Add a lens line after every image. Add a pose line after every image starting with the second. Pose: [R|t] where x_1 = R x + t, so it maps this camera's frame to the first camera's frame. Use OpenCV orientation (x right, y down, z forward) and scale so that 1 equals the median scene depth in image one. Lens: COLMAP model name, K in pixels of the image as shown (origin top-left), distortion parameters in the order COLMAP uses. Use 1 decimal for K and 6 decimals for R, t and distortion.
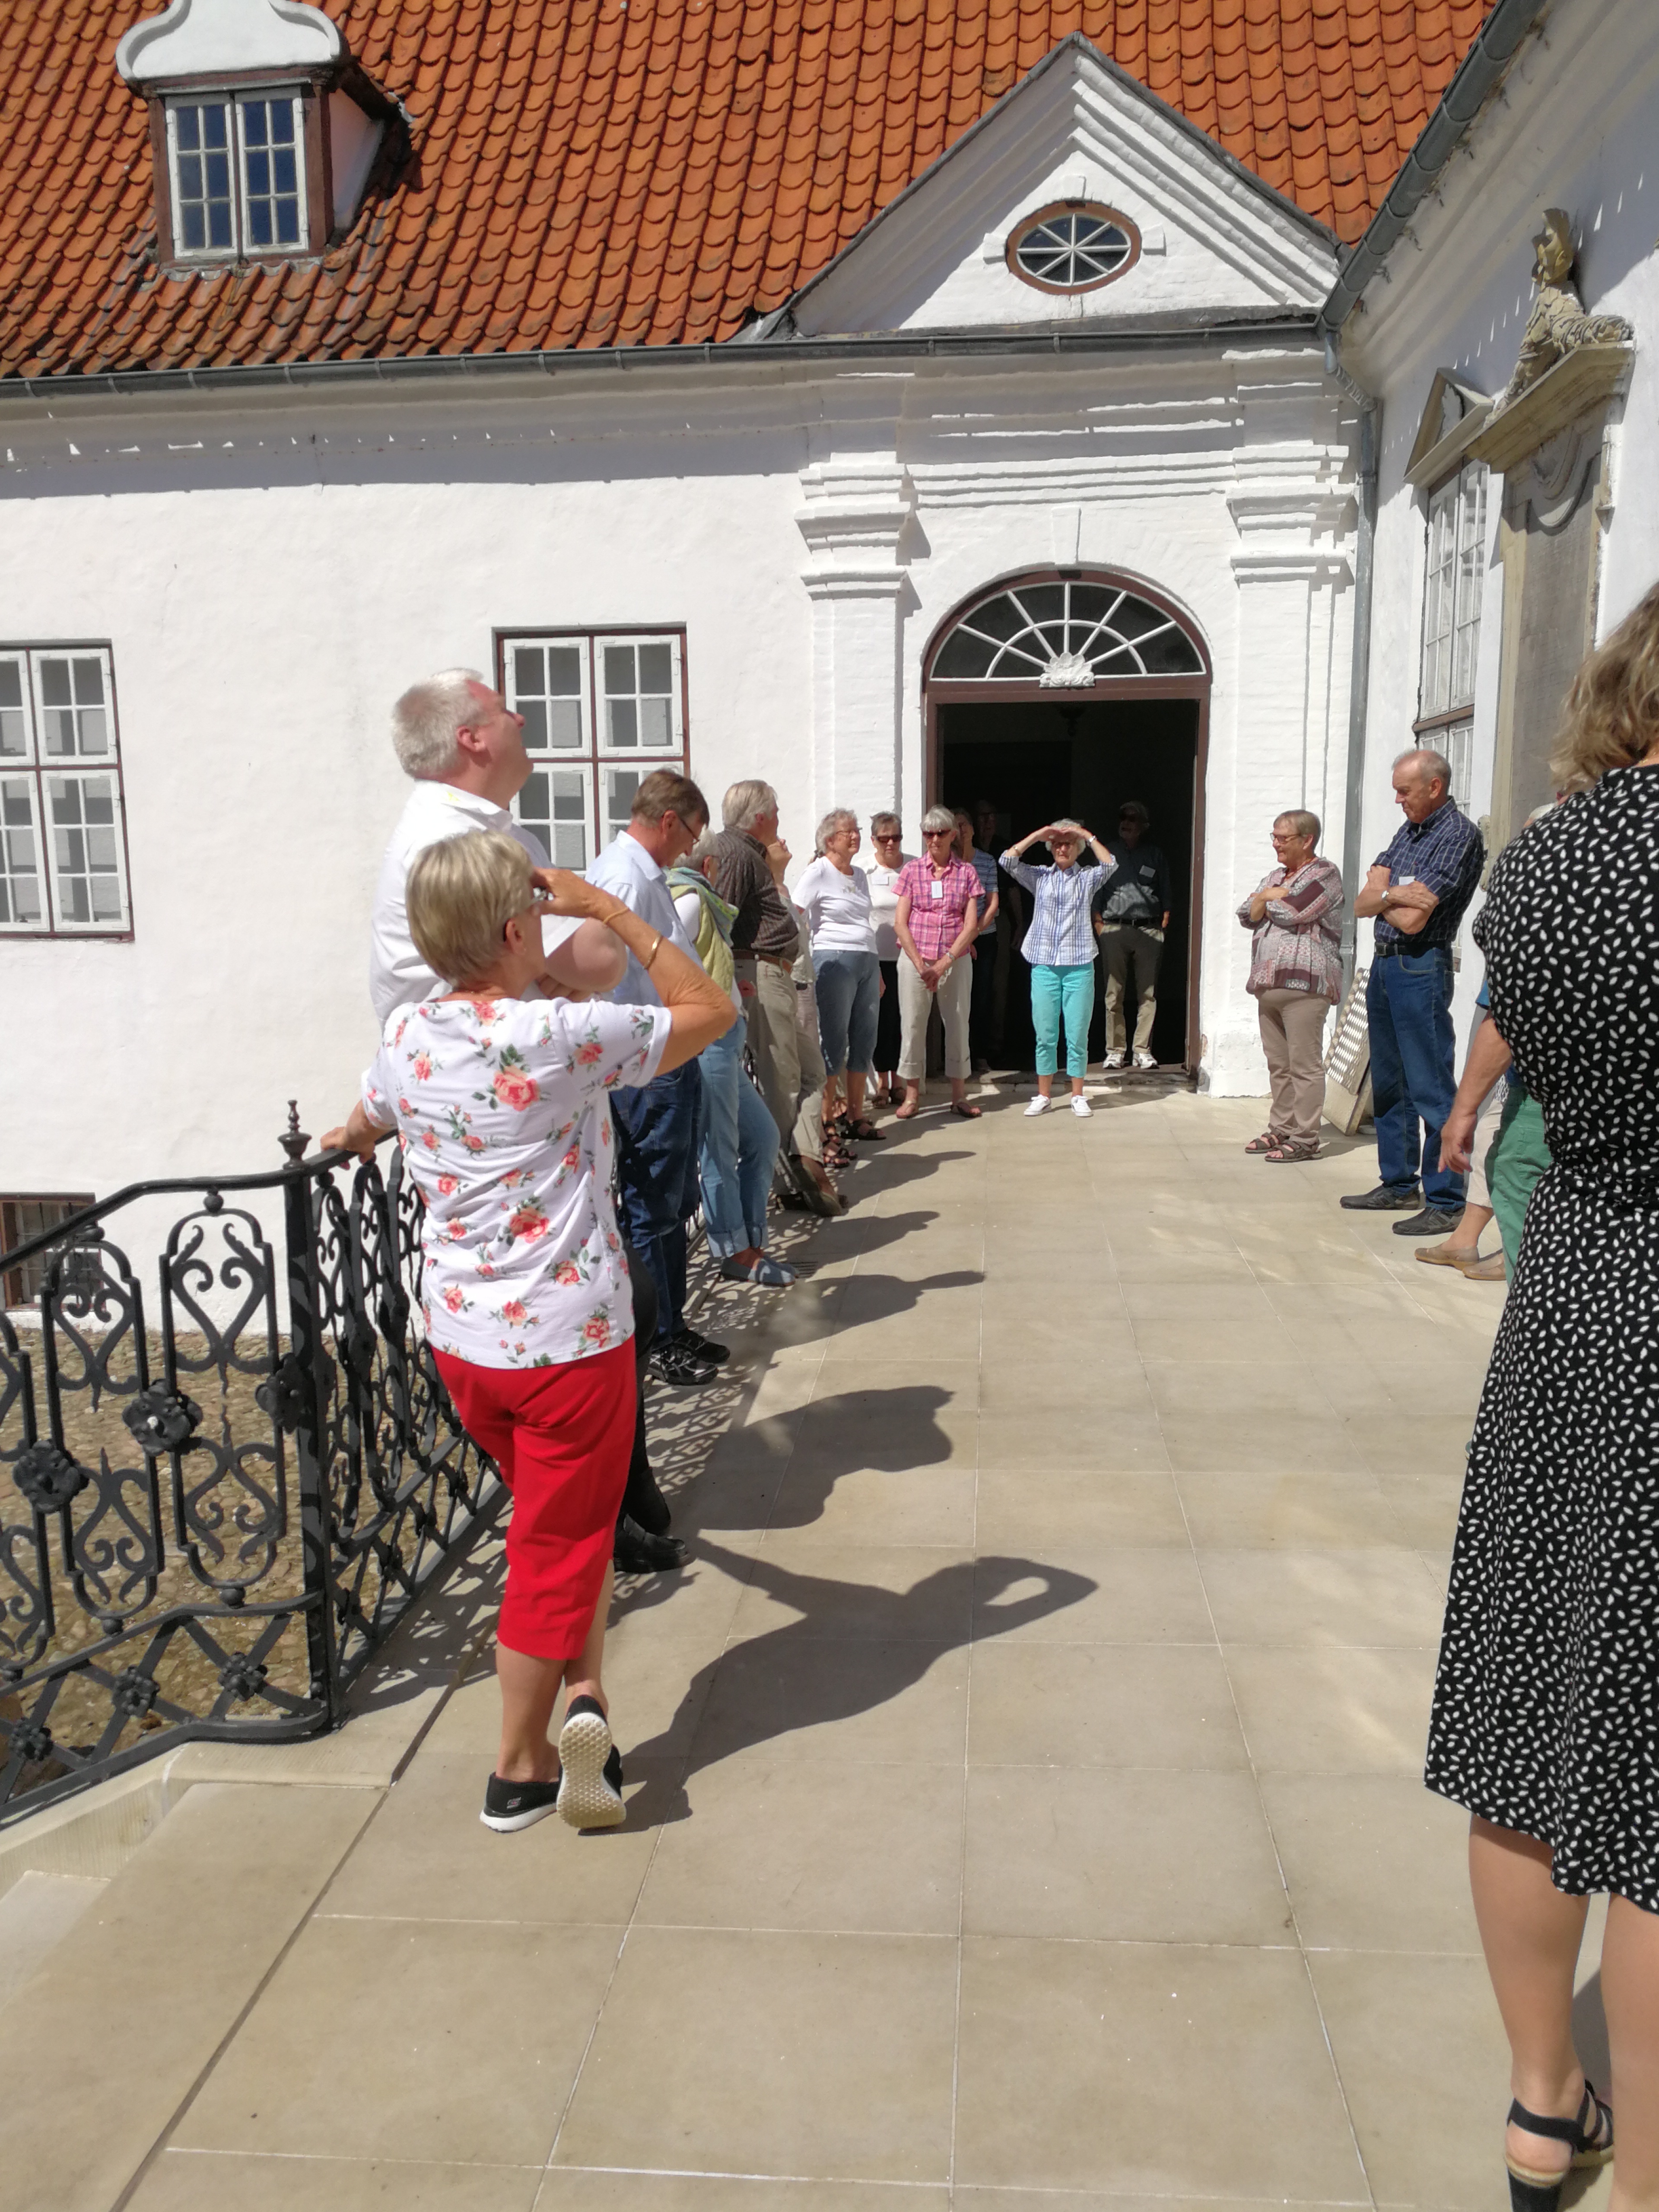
lens RADIAL K [[1766.4, 0, 835.3], [0, 1766.4, 1135.2], [0, 0, 1]] dist [0.028103, -0.044274]
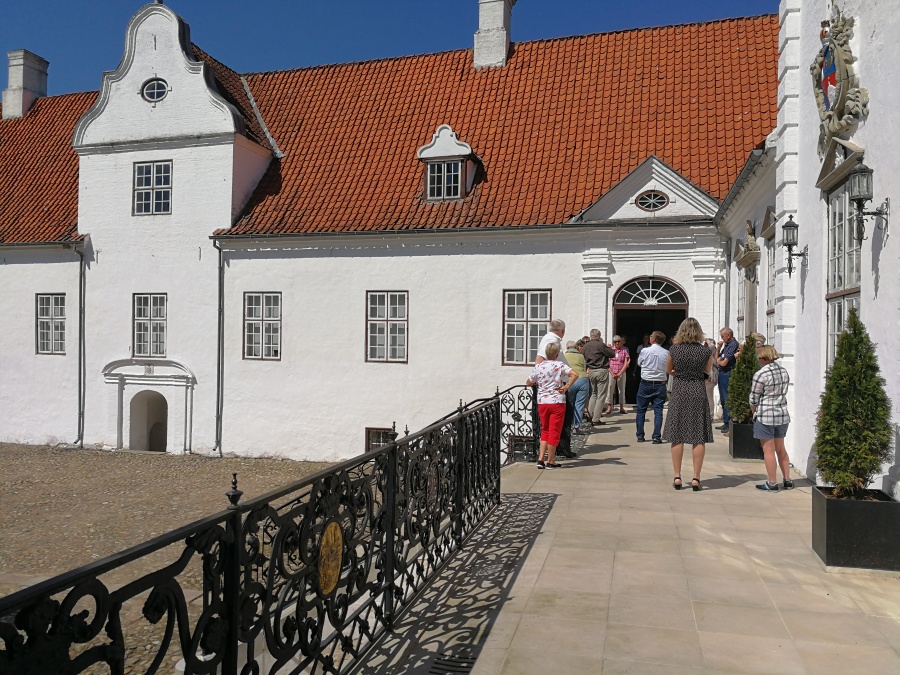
lens RADIAL K [[718.7, 0, 458.2], [0, 718.7, 334.2], [0, 0, 1]] dist [0.028103, -0.044274]
pose [[0.987713, 0.020712, -0.154898, -0.040911], [-0.046769, 0.984928, -0.166521, 0.092171], [0.149114, 0.171720, 0.973795, -0.588622]]
